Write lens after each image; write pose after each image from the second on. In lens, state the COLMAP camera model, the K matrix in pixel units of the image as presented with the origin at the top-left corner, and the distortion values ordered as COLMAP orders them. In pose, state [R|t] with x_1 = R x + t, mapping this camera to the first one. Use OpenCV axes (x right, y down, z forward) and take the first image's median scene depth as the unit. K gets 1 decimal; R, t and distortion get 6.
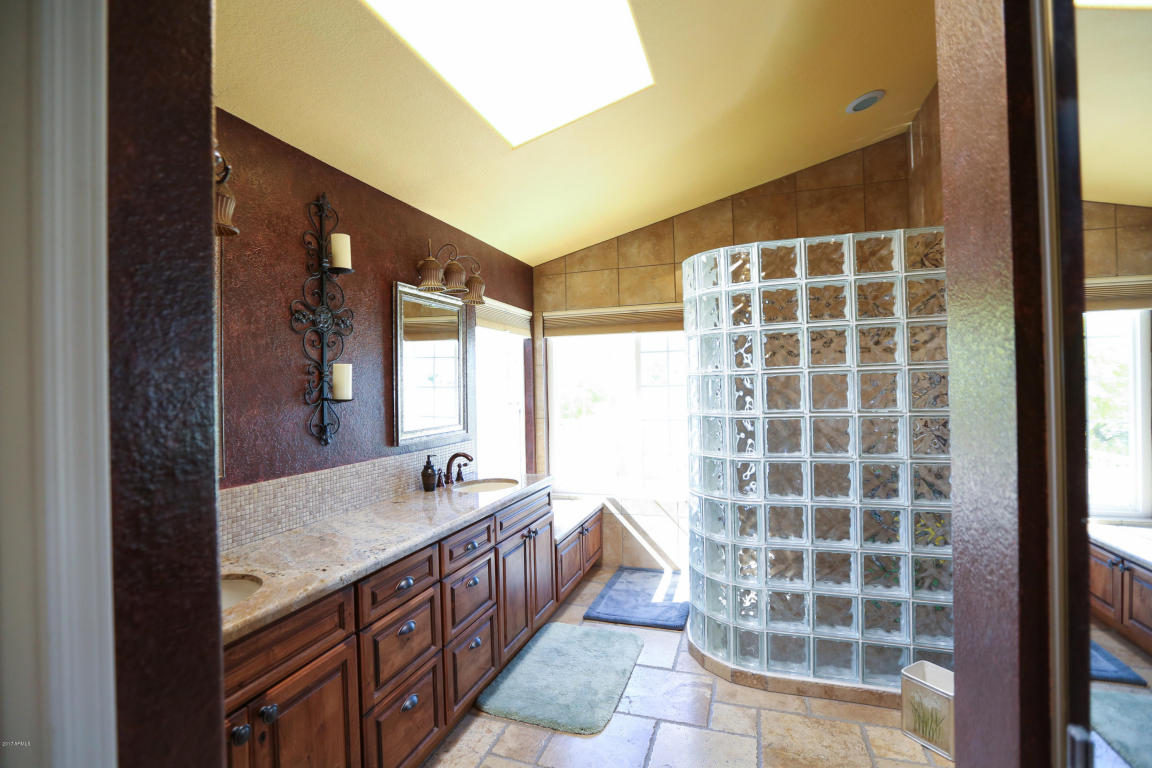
lens RADIAL K [[527.8, 0, 576.6], [0, 527.8, 381.6], [0, 0, 1]] dist [-0.056795, 0.020461]
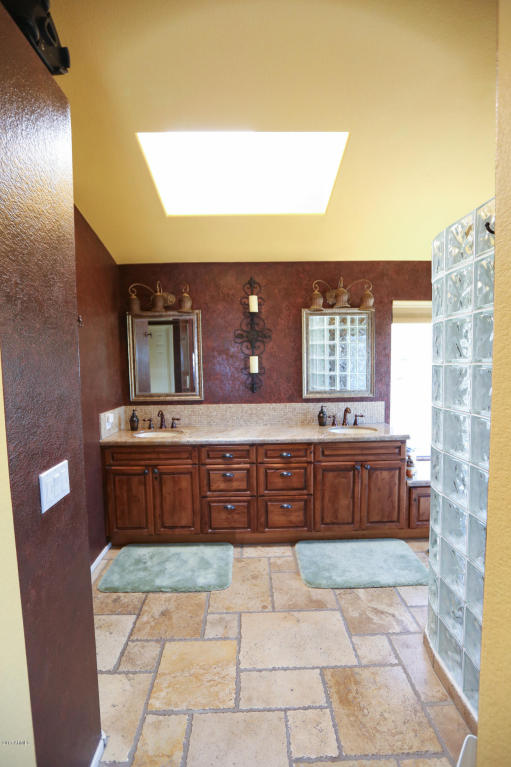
lens RADIAL K [[351.4, 0, 255.5], [0, 351.4, 383.5], [0, 0, 1]] dist [-0.056795, 0.020461]
pose [[0.341652, 0.078616, -0.936533, 1.043005], [0.013974, 0.995960, 0.088702, -0.059518], [0.939723, -0.043392, 0.339173, 0.556175]]
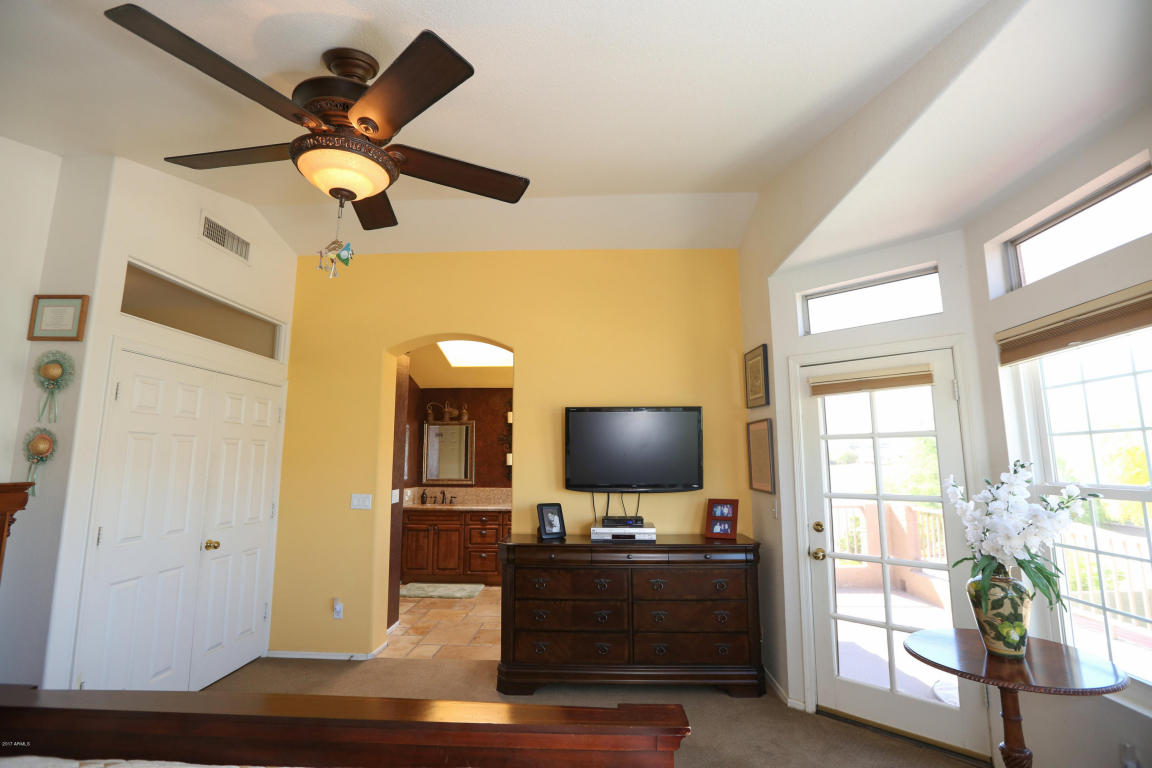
lens RADIAL K [[527.8, 0, 576.6], [0, 527.8, 381.6], [0, 0, 1]] dist [-0.056795, 0.020461]
pose [[0.284351, -0.123958, -0.950673, 2.995313], [-0.000109, 0.991602, -0.129328, -0.060359], [0.958720, 0.036878, 0.281949, 0.530597]]
